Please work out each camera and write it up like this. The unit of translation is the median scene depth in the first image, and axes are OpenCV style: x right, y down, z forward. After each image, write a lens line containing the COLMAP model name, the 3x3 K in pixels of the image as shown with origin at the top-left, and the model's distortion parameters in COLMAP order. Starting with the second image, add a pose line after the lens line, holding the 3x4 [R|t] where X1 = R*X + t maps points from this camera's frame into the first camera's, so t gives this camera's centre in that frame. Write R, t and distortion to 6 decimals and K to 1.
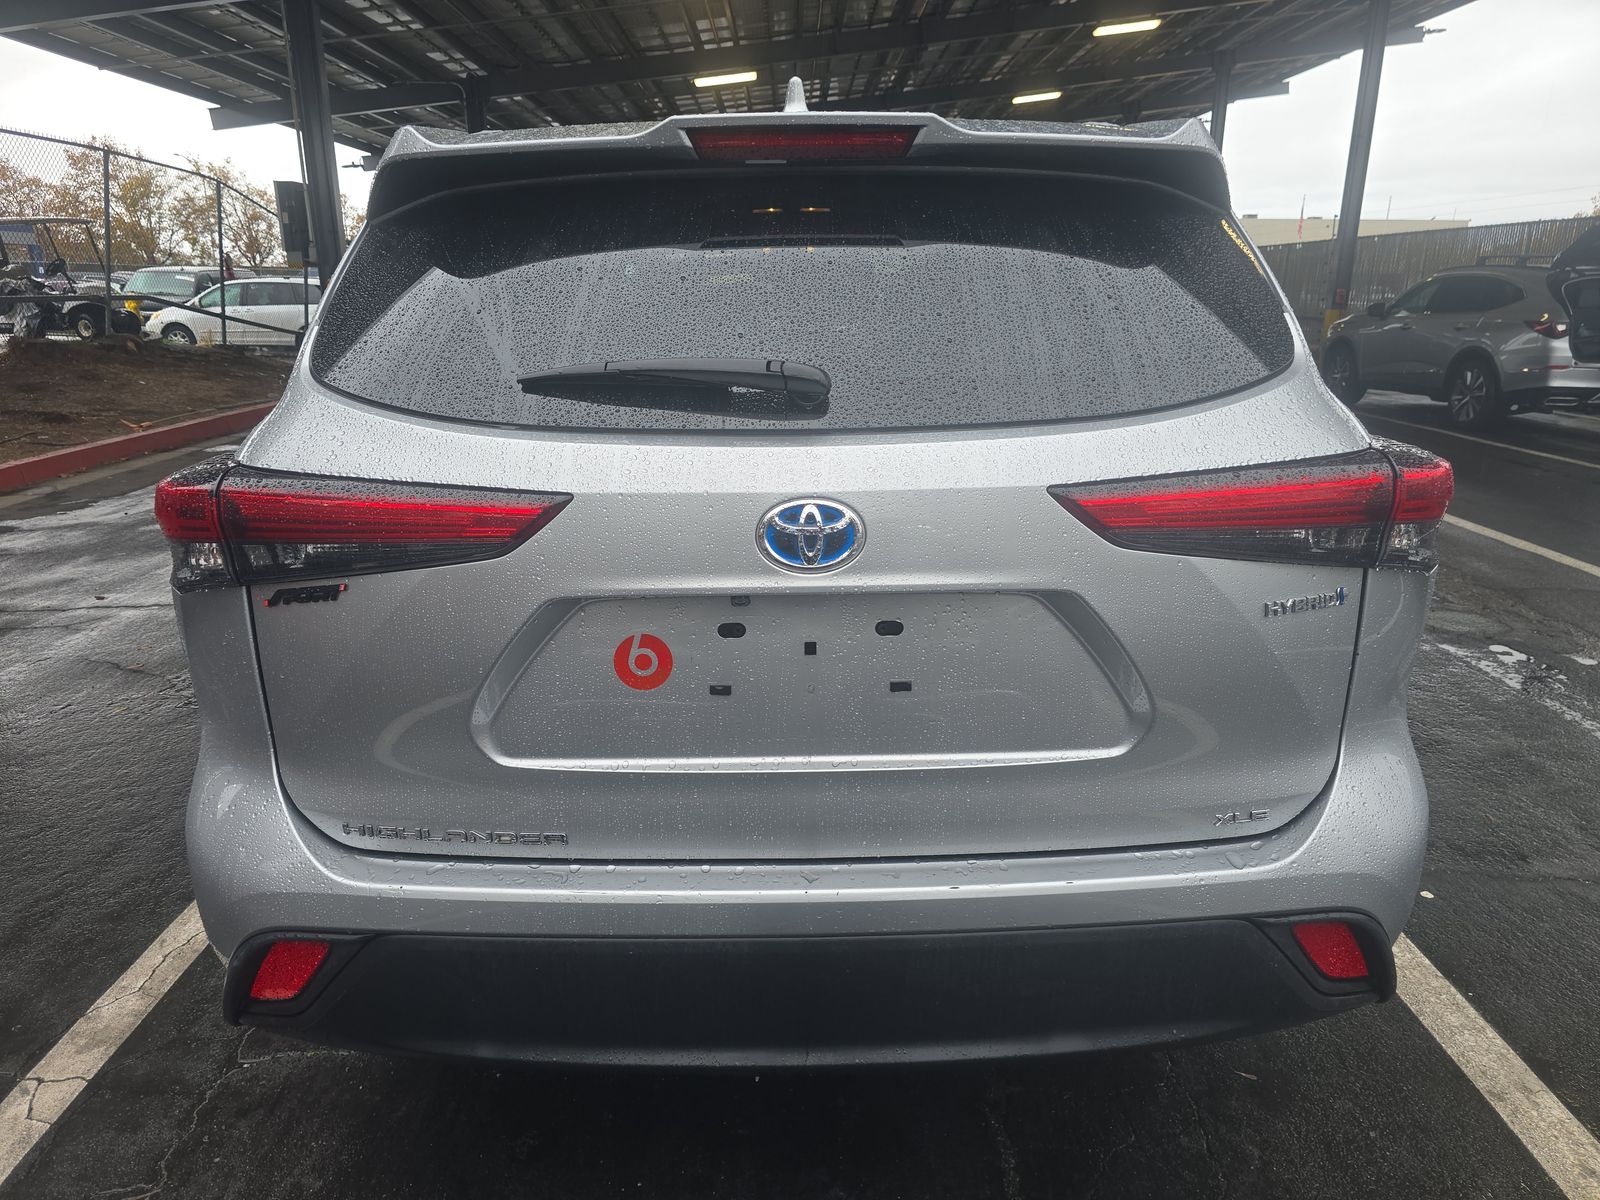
lens RADIAL K [[1090.3, 0, 800.0], [0, 1090.3, 600.0], [0, 0, 1]] dist [0.063515, -0.042182]
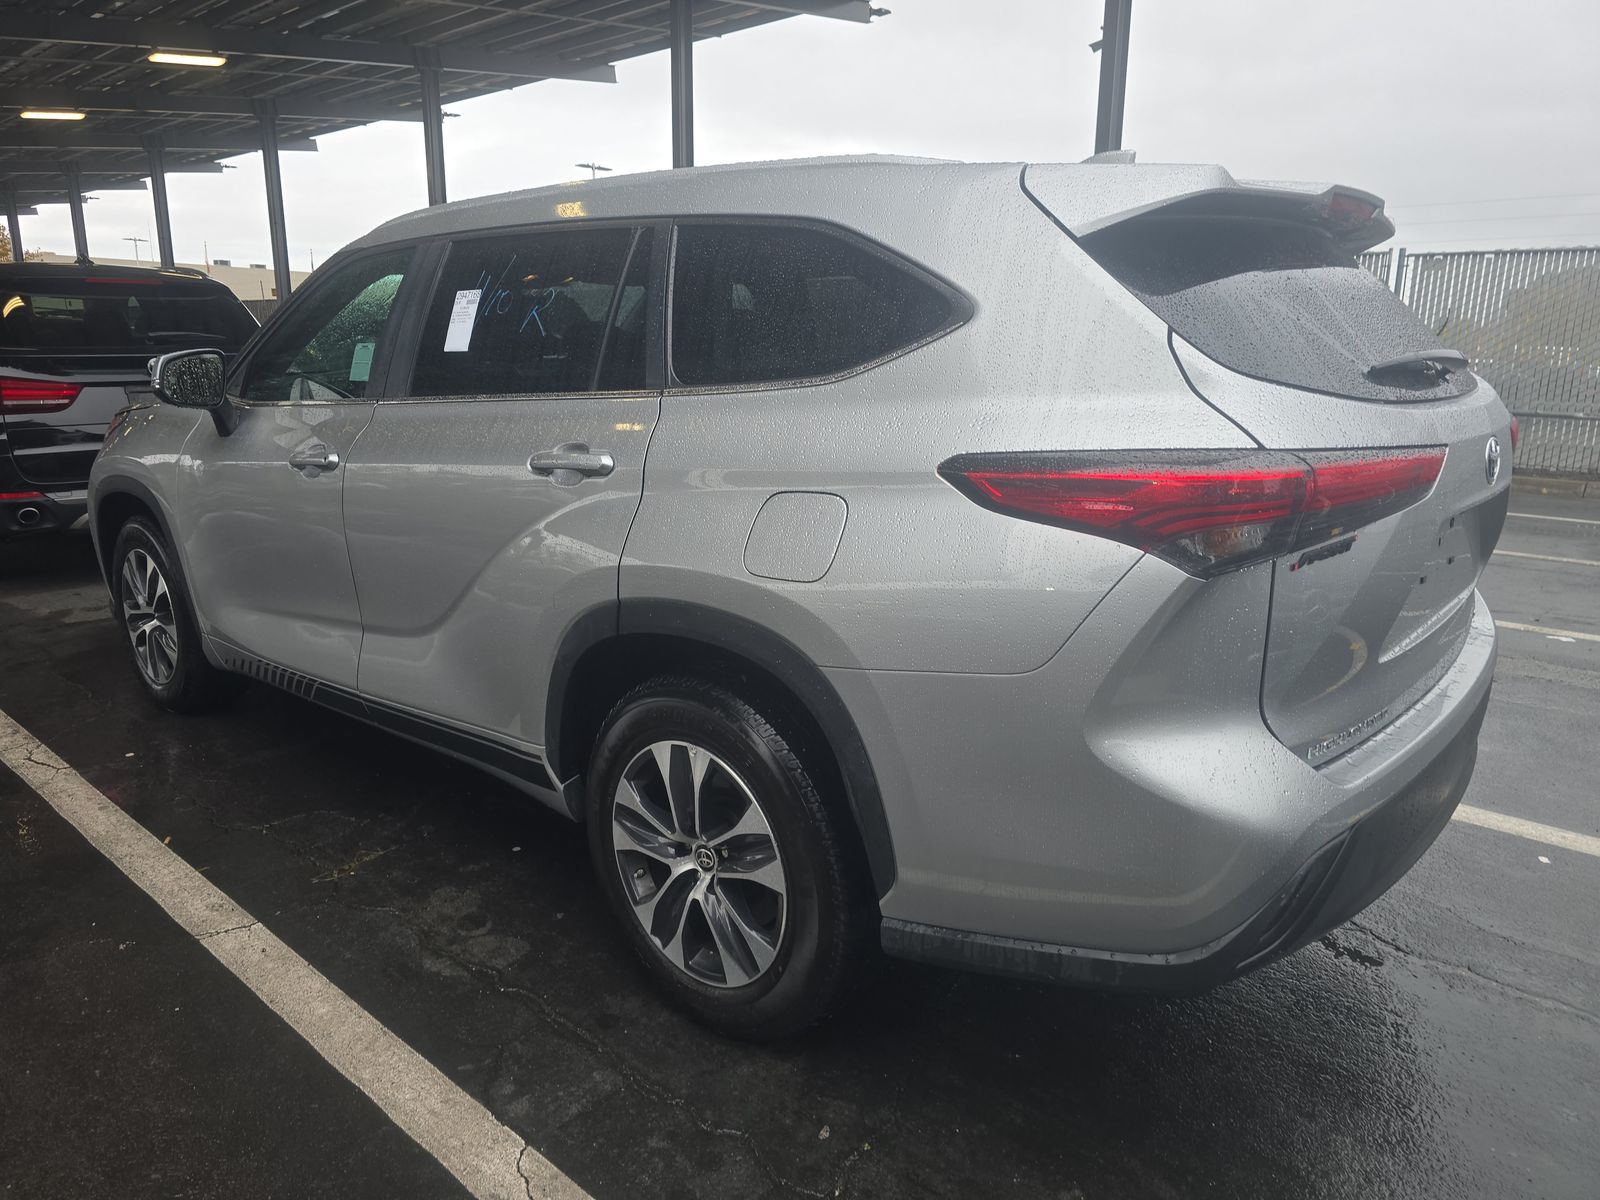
lens RADIAL K [[1090.3, 0, 800.0], [0, 1090.3, 600.0], [0, 0, 1]] dist [0.063515, -0.042182]
pose [[0.673847, -0.167930, 0.719534, -0.109640], [0.199296, 0.979045, 0.041855, -0.007615], [-0.711485, 0.115196, 0.693195, 0.036929]]
